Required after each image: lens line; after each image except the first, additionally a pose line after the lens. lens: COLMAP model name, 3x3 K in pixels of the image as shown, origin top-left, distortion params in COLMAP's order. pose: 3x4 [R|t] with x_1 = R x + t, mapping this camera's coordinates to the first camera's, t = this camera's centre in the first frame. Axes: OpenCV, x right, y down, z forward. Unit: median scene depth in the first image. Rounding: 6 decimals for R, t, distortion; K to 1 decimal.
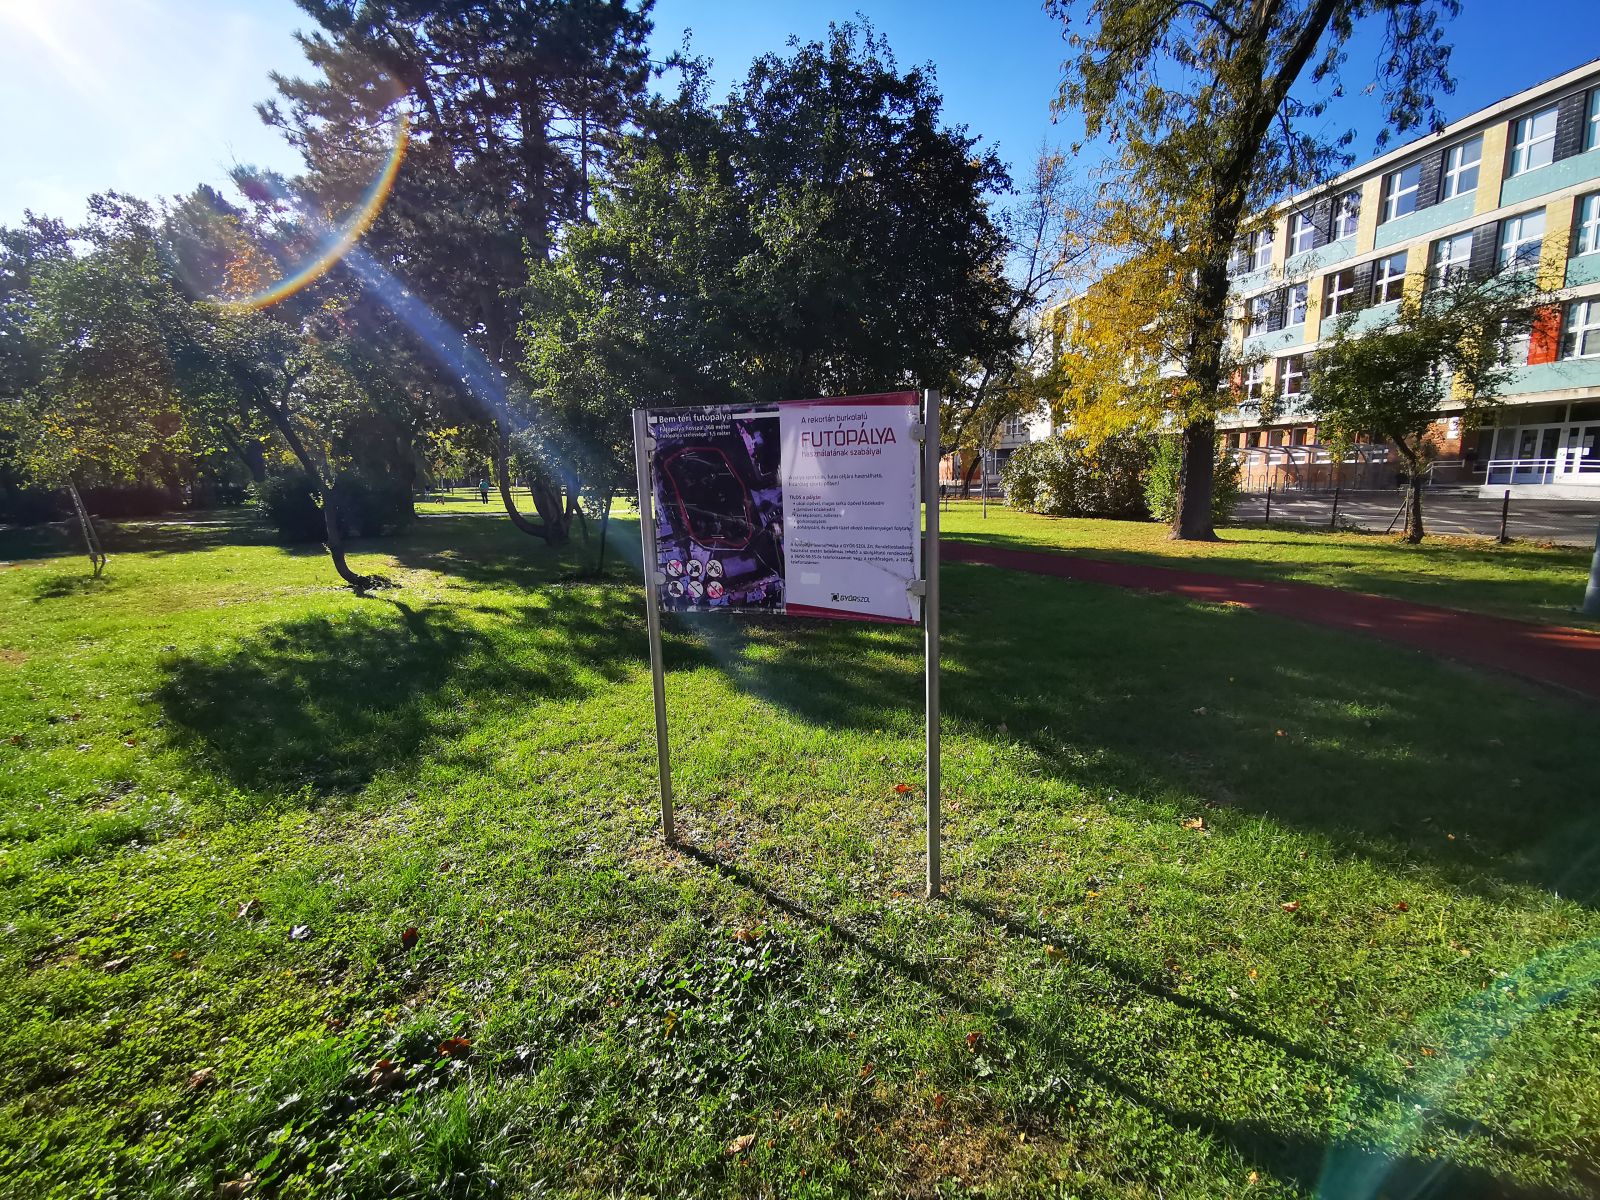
lens RADIAL K [[742.1, 0, 801.6], [0, 742.1, 603.2], [0, 0, 1]] dist [-0.000094, -0.000194]
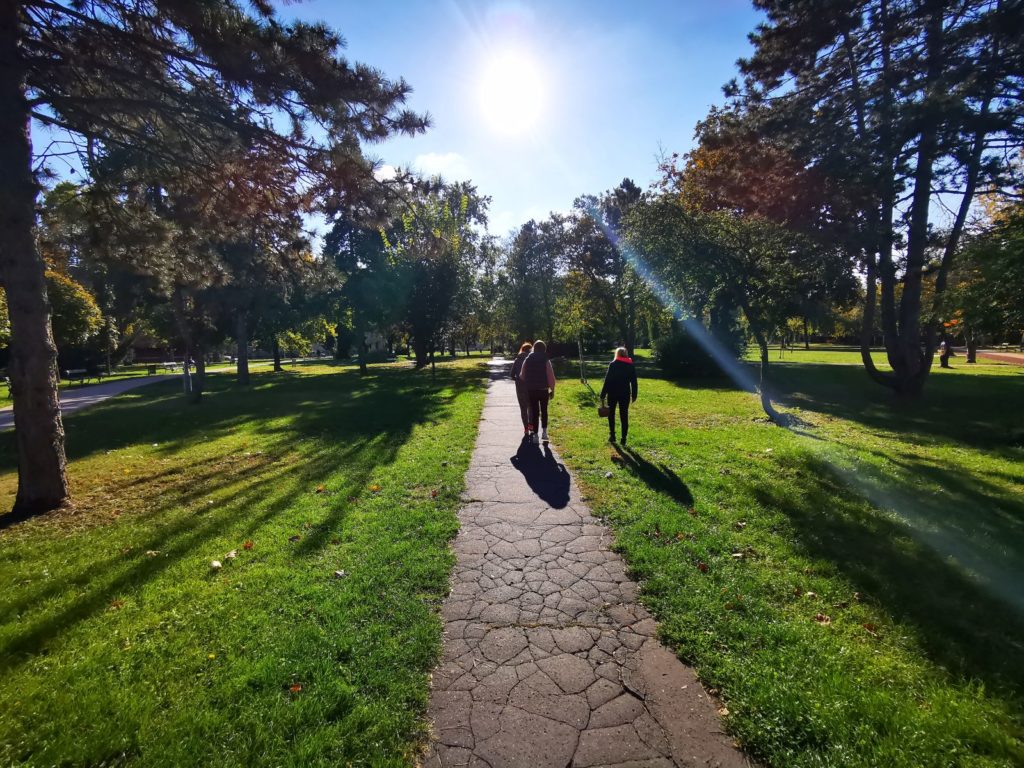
lens RADIAL K [[474.9, 0, 512.0], [0, 474.9, 383.7], [0, 0, 1]] dist [-0.000094, -0.000194]
pose [[0.687942, 0.072092, -0.722176, -0.233488], [-0.125896, 0.991823, -0.020918, -0.008919], [0.714763, 0.105310, 0.691393, 0.084832]]
